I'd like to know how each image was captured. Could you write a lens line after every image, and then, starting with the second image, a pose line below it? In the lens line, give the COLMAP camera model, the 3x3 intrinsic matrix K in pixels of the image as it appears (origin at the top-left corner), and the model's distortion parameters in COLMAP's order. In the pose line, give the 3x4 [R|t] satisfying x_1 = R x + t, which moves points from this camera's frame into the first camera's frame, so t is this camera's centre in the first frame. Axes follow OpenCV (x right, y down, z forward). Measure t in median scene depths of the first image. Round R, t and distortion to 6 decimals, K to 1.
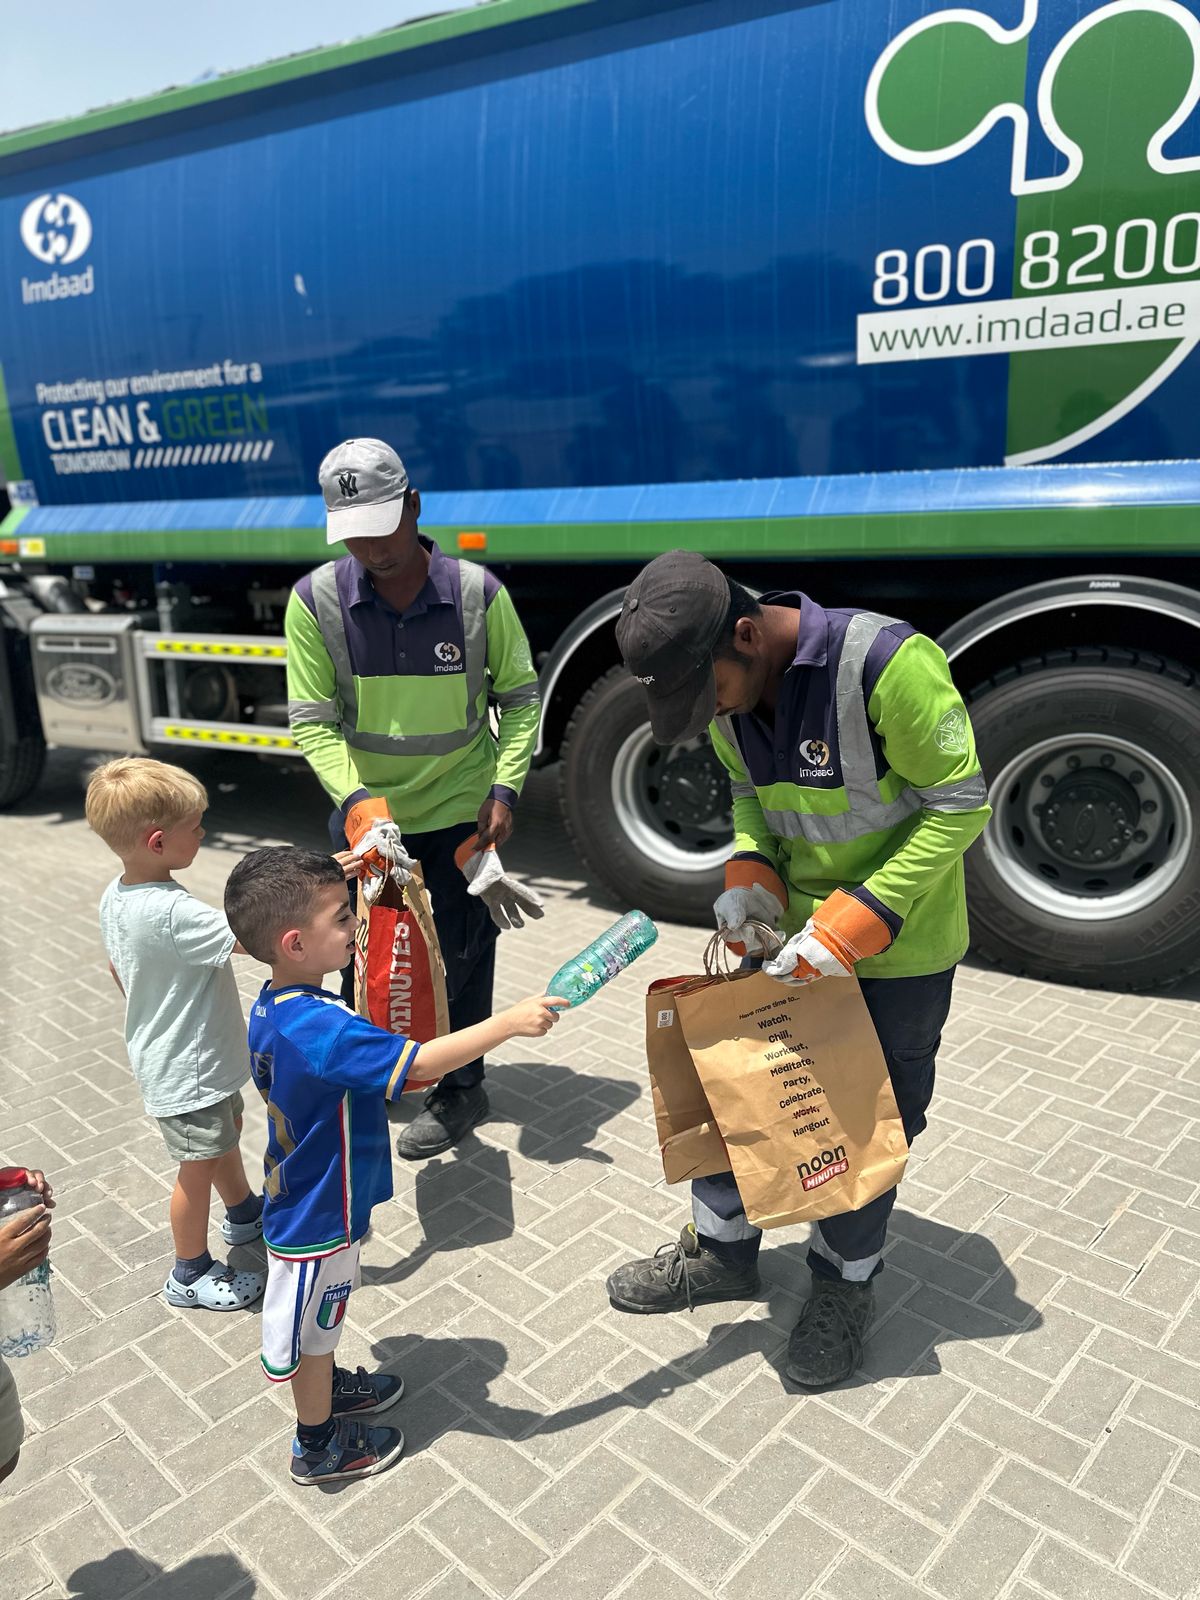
lens RADIAL K [[1139.1, 0, 597.6], [0, 1139.1, 803.7], [0, 0, 1]] dist [0.009042, -0.026377]
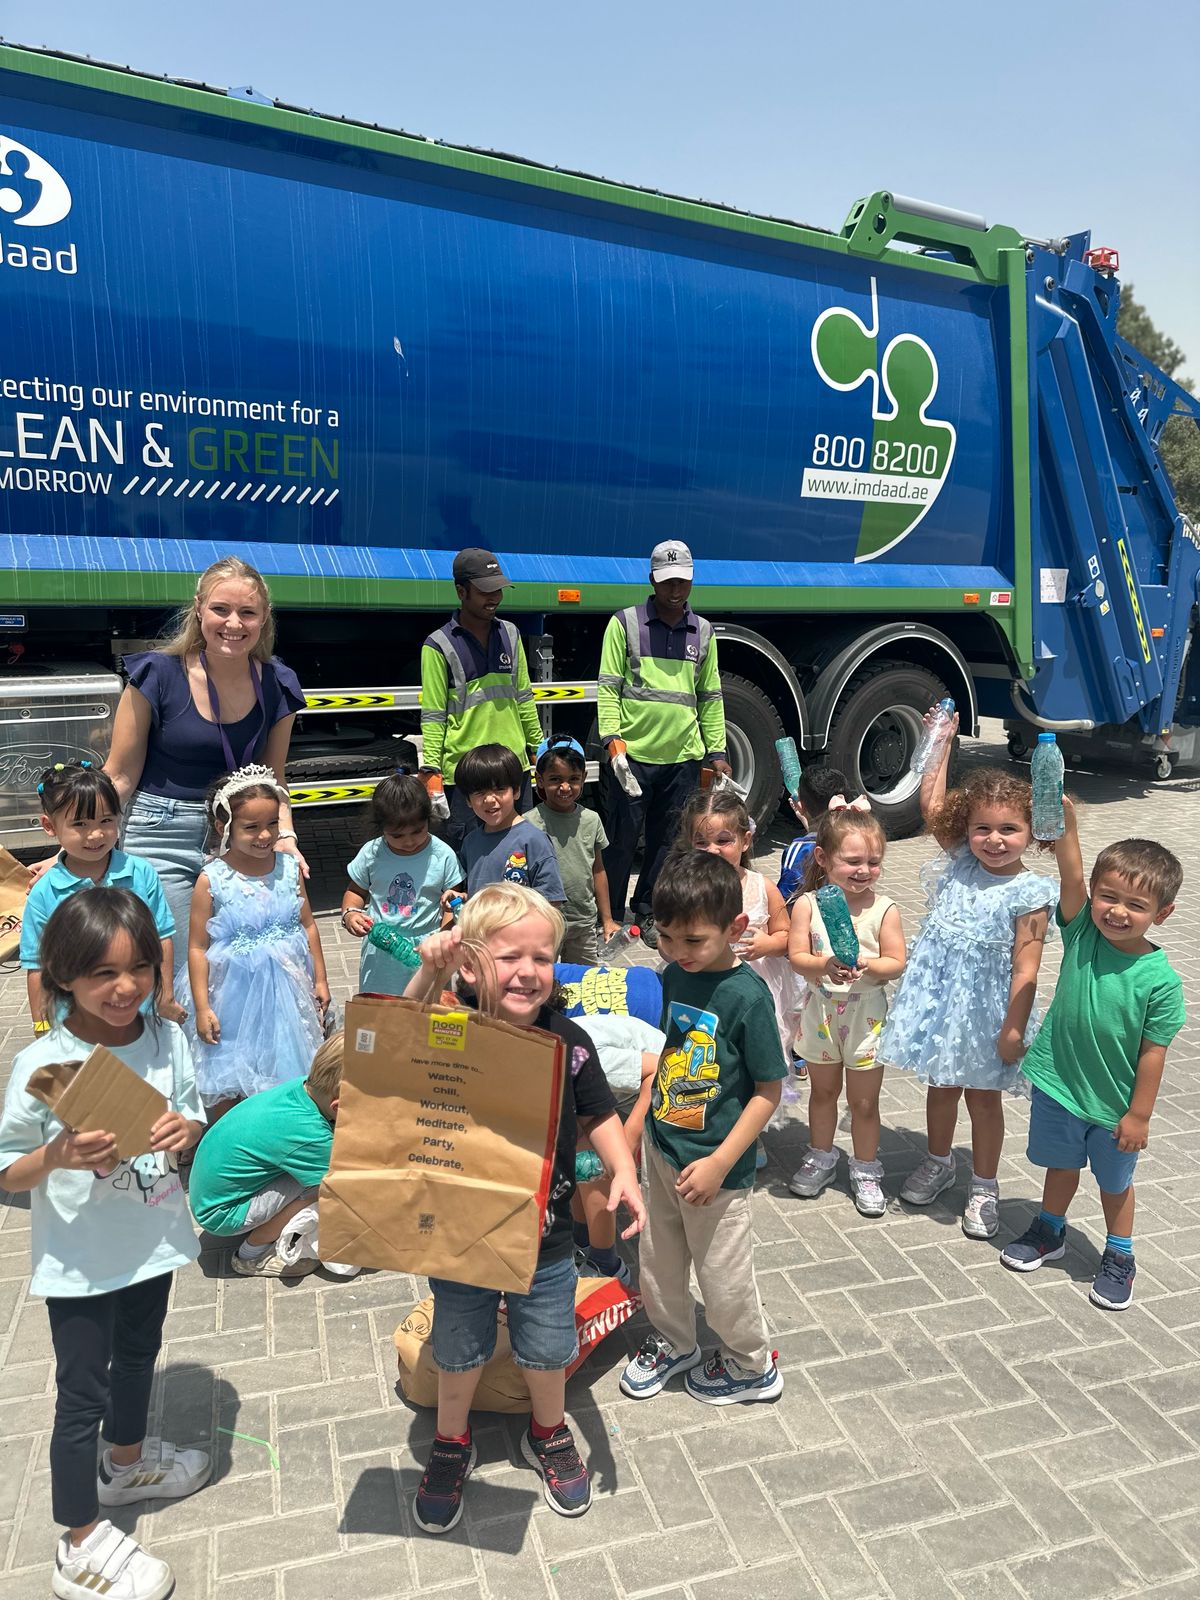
lens RADIAL K [[1139.1, 0, 597.7], [0, 1139.1, 799.5], [0, 0, 1]] dist [0.009042, -0.026377]
pose [[0.514827, -0.140219, 0.845749, -1.431480], [0.159904, 0.984927, 0.065957, -0.112939], [-0.842249, 0.101282, 0.529488, 0.434405]]
